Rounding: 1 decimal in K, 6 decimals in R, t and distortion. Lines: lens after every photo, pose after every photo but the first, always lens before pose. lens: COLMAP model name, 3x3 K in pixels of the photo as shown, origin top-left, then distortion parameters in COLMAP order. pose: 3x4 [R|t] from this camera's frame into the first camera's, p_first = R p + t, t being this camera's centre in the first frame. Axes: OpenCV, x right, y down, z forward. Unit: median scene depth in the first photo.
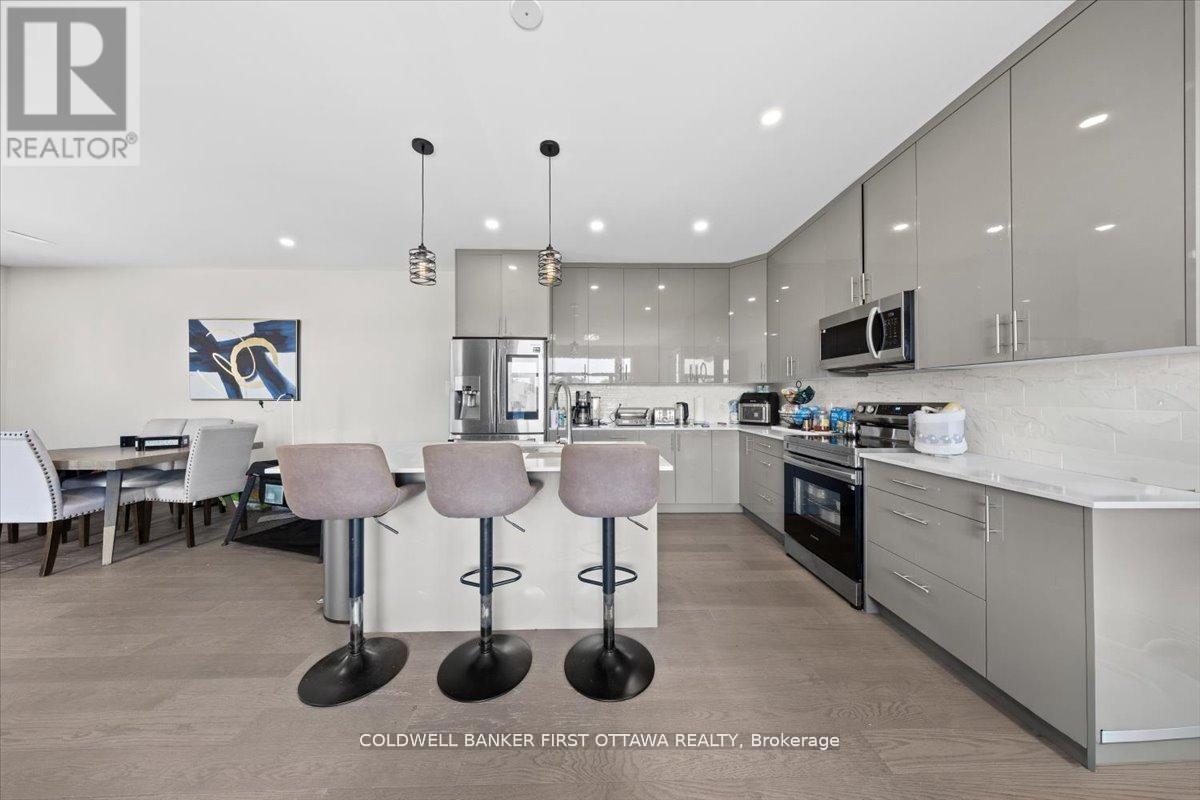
lens RADIAL K [[350.9, 0, 599.5], [0, 350.9, 397.8], [0, 0, 1]] dist [-0.002025, -0.000104]
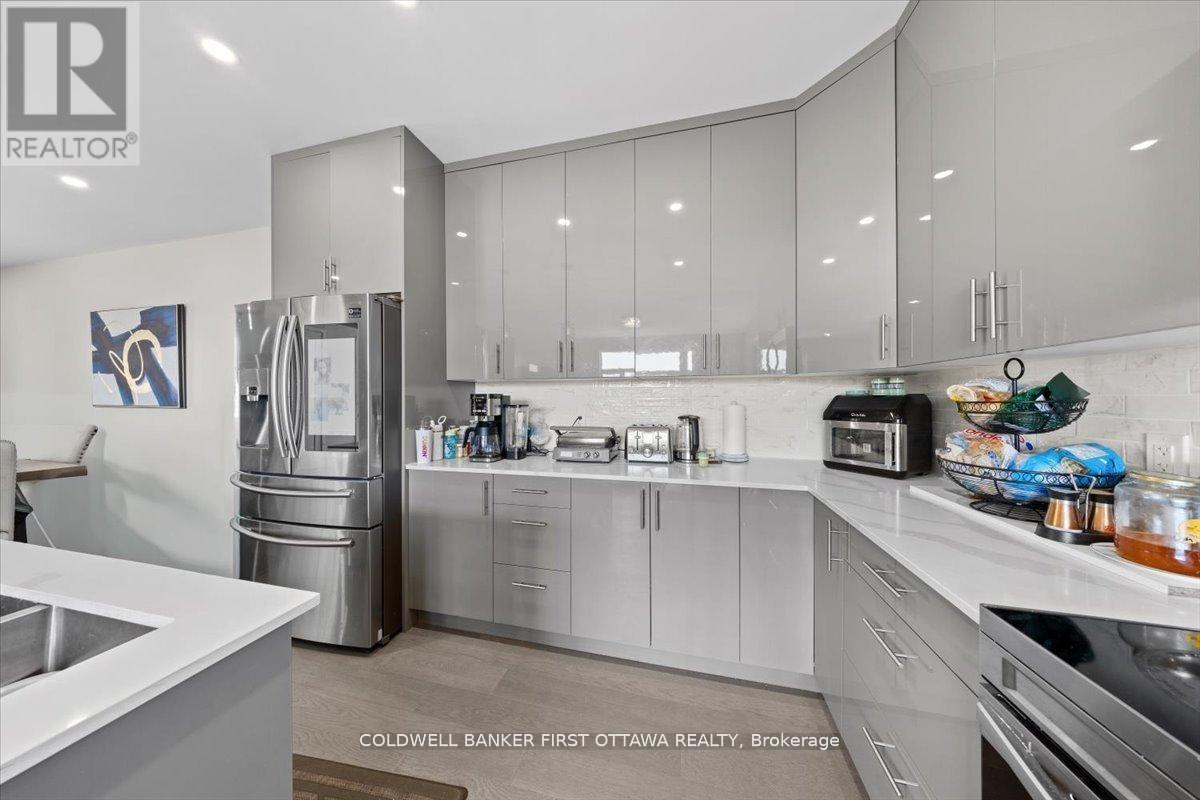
lens RADIAL K [[350.9, 0, 602.7], [0, 350.9, 398.8], [0, 0, 1]] dist [-0.002025, -0.000104]
pose [[0.963742, -0.001640, -0.266830, 0.253426], [0.001170, 0.999997, -0.001918, -0.010191], [0.266833, 0.001536, 0.963742, 0.510512]]
